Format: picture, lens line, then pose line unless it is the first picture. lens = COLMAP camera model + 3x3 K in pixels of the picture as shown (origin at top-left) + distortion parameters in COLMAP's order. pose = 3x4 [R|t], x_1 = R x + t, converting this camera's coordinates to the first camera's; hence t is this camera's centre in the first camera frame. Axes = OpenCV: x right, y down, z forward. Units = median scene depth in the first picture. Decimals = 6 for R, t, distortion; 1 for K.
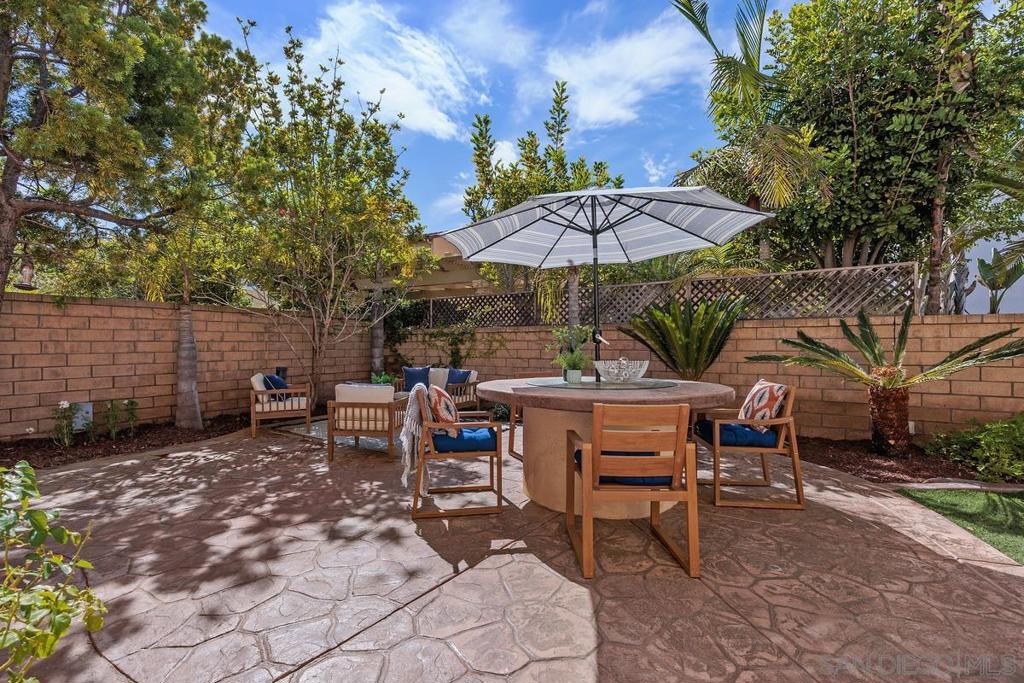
lens RADIAL K [[470.1, 0, 507.6], [0, 470.1, 339.5], [0, 0, 1]] dist [0.004604, 0.000668]
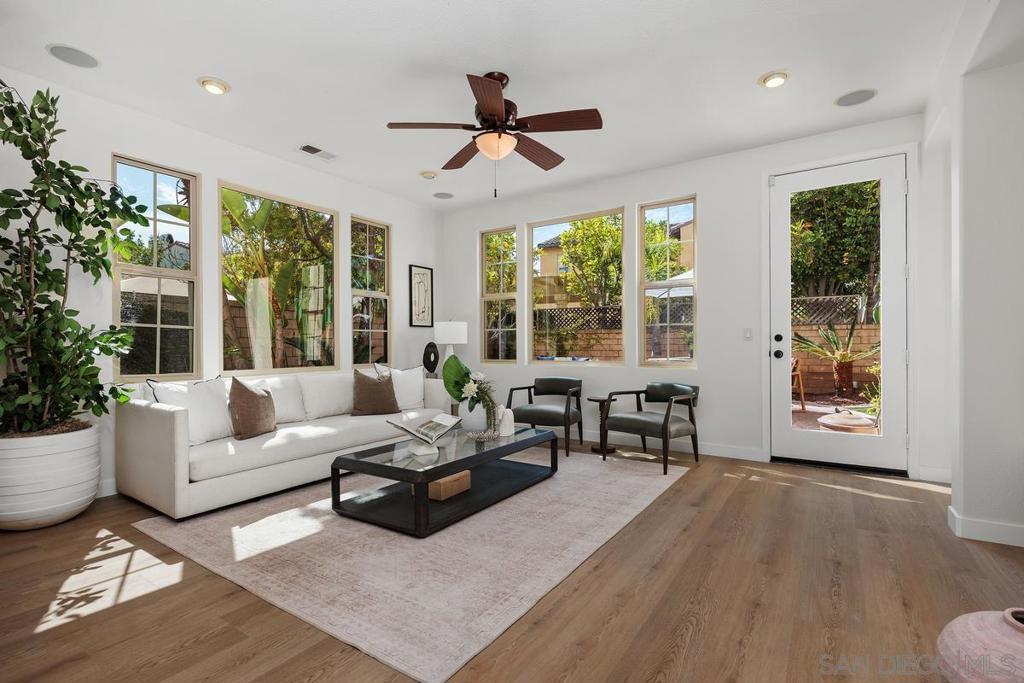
lens RADIAL K [[470.1, 0, 518.5], [0, 470.1, 343.4], [0, 0, 1]] dist [0.004604, 0.000668]
pose [[0.998401, -0.002568, 0.056472, -0.507488], [0.002018, 0.999950, 0.009784, 0.001919], [-0.056495, -0.009655, 0.998356, -0.689040]]
